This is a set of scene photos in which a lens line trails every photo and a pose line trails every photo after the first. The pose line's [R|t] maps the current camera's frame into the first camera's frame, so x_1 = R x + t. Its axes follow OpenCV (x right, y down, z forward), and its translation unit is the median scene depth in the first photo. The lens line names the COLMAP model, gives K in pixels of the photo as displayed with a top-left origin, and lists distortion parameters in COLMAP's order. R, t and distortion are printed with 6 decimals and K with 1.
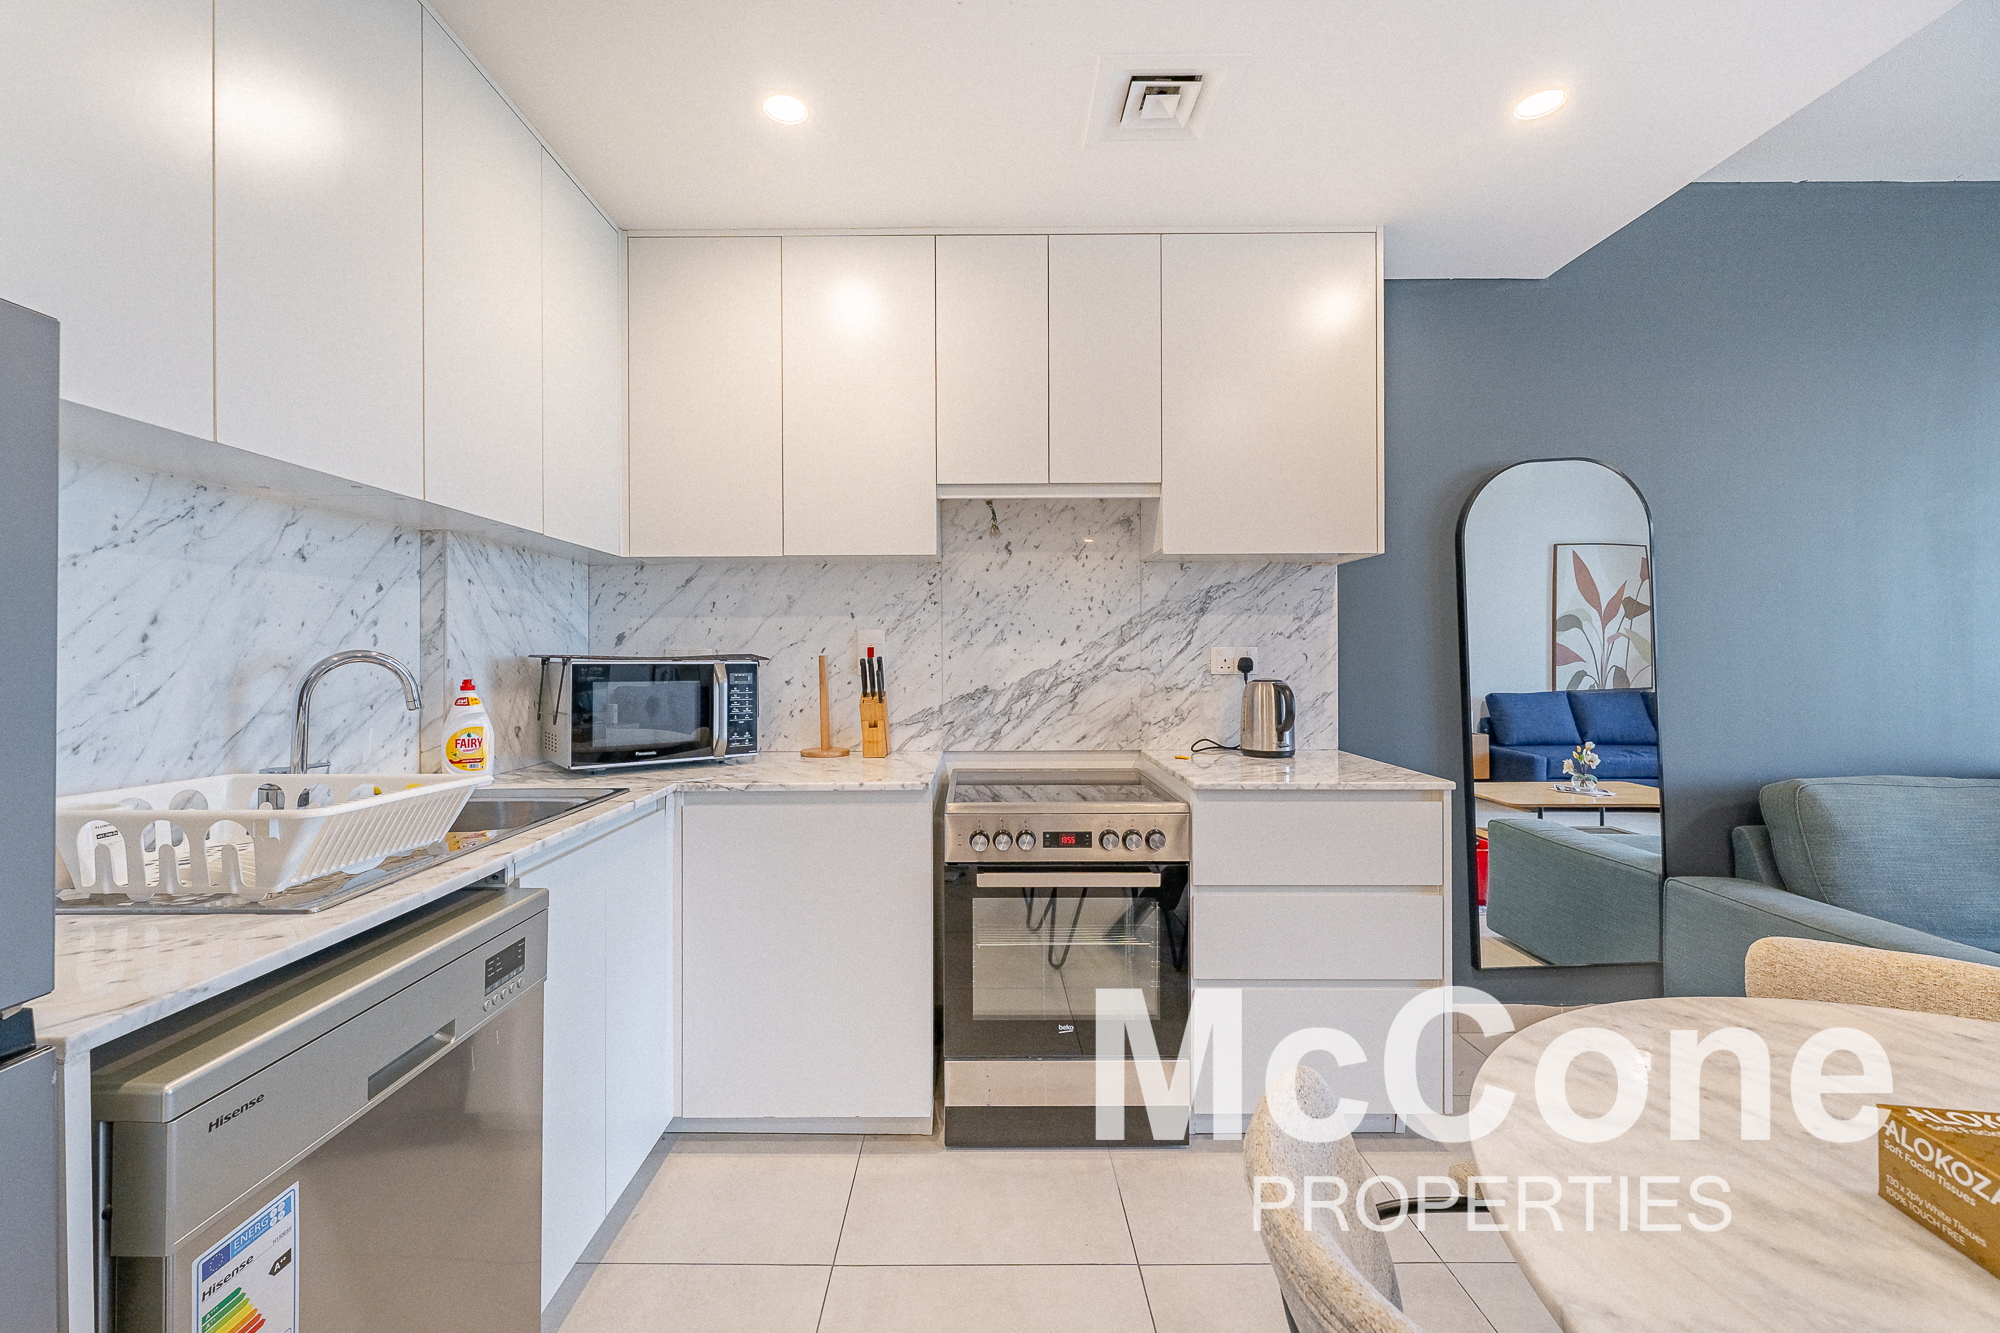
lens RADIAL K [[798.0, 0, 977.1], [0, 798.0, 661.6], [0, 0, 1]] dist [0.000220, 0.000521]
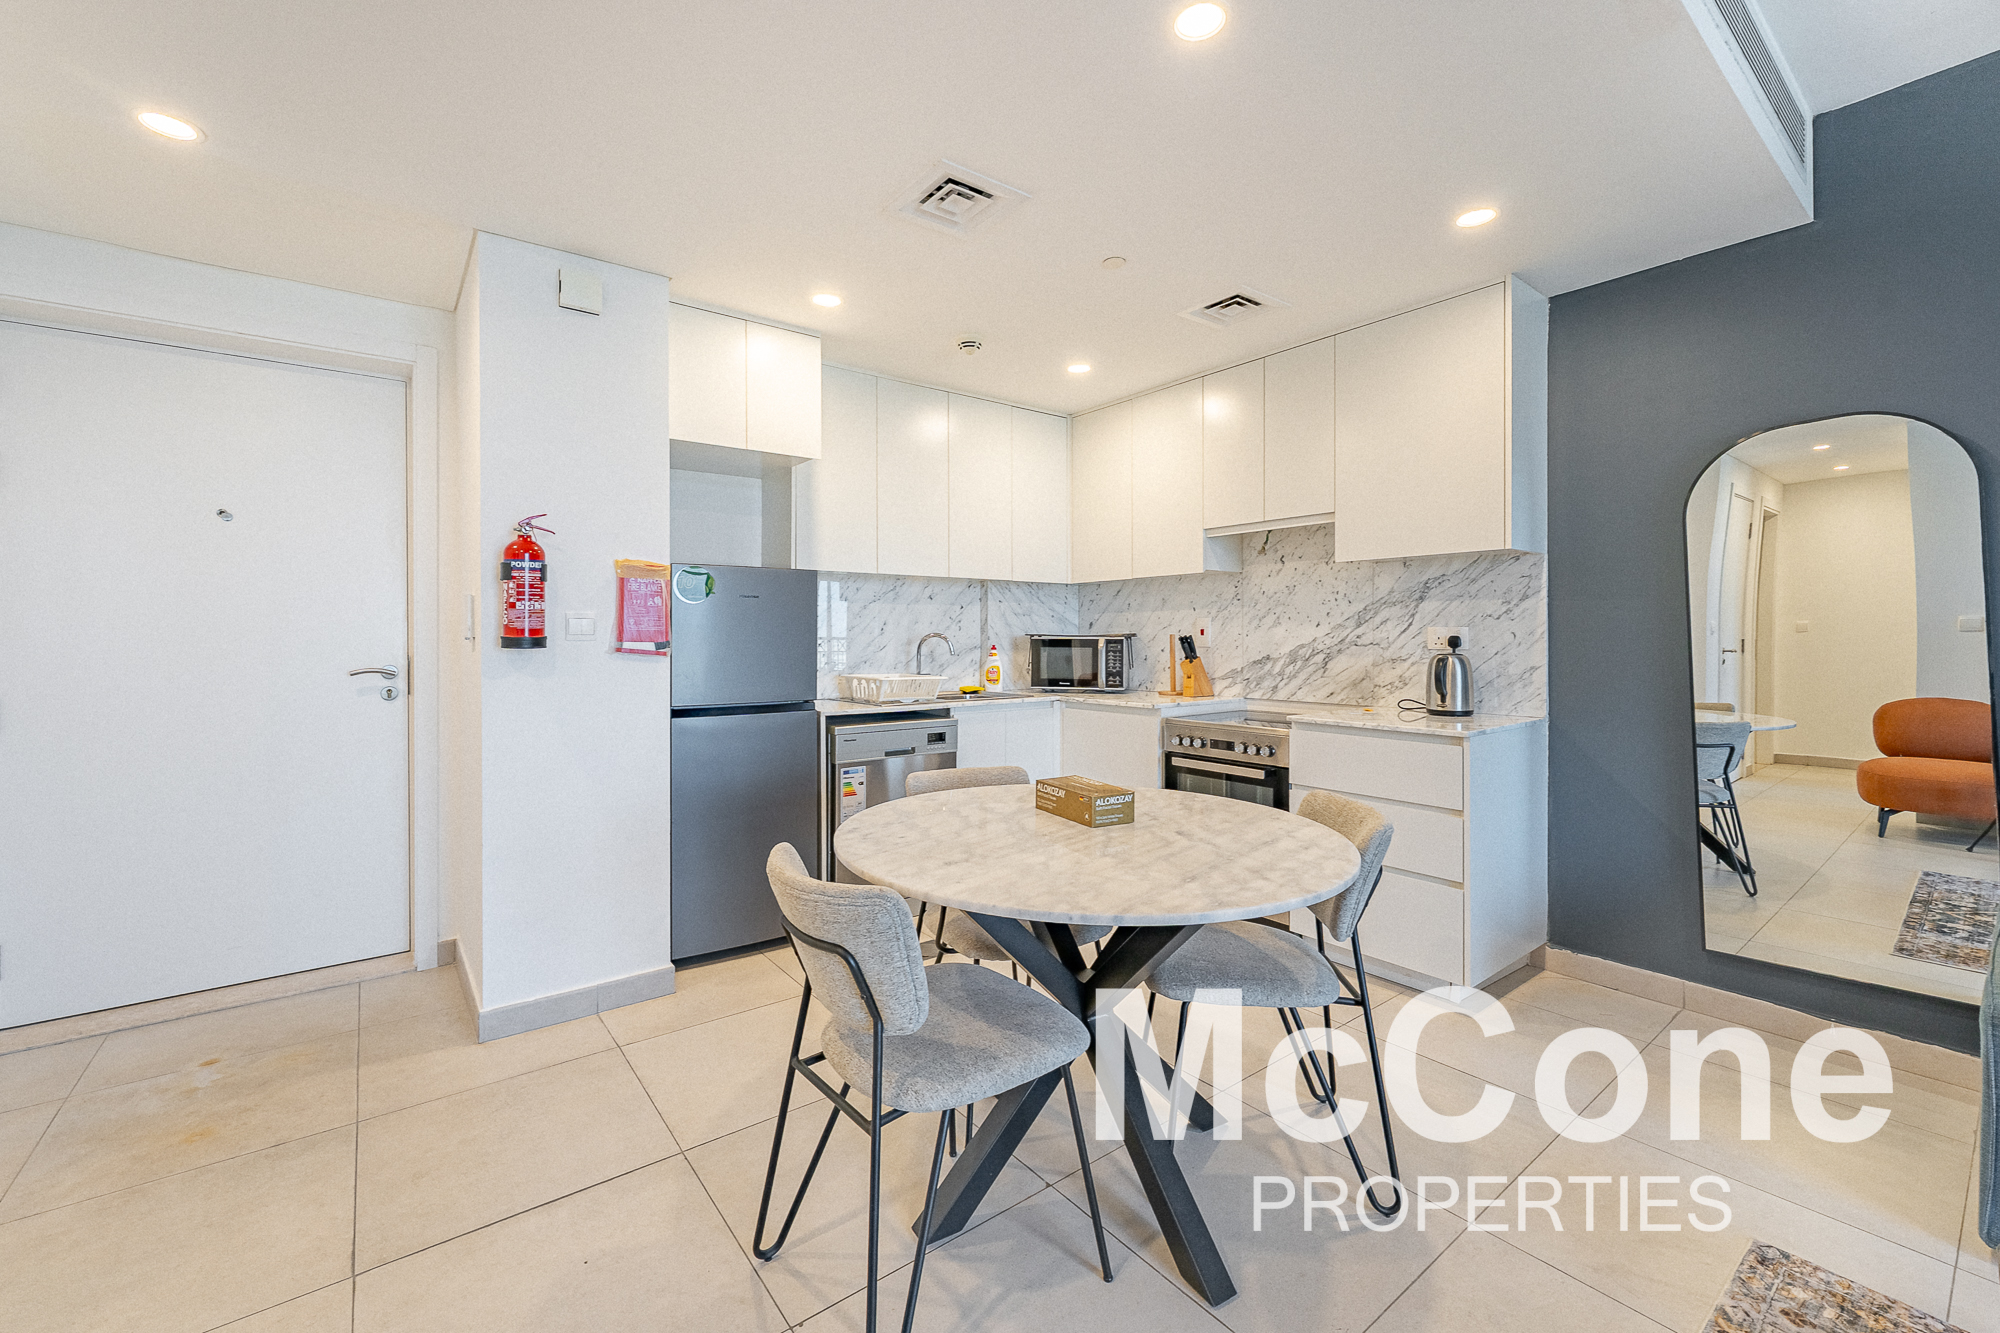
lens RADIAL K [[807.0, 0, 988.8], [0, 807.0, 643.2], [0, 0, 1]] dist [0.000114, -0.000203]
pose [[0.609642, 0.008496, -0.792631, 0.885998], [-0.004593, 0.999964, 0.007186, 0.000468], [0.792663, -0.000740, 0.609659, -0.316995]]
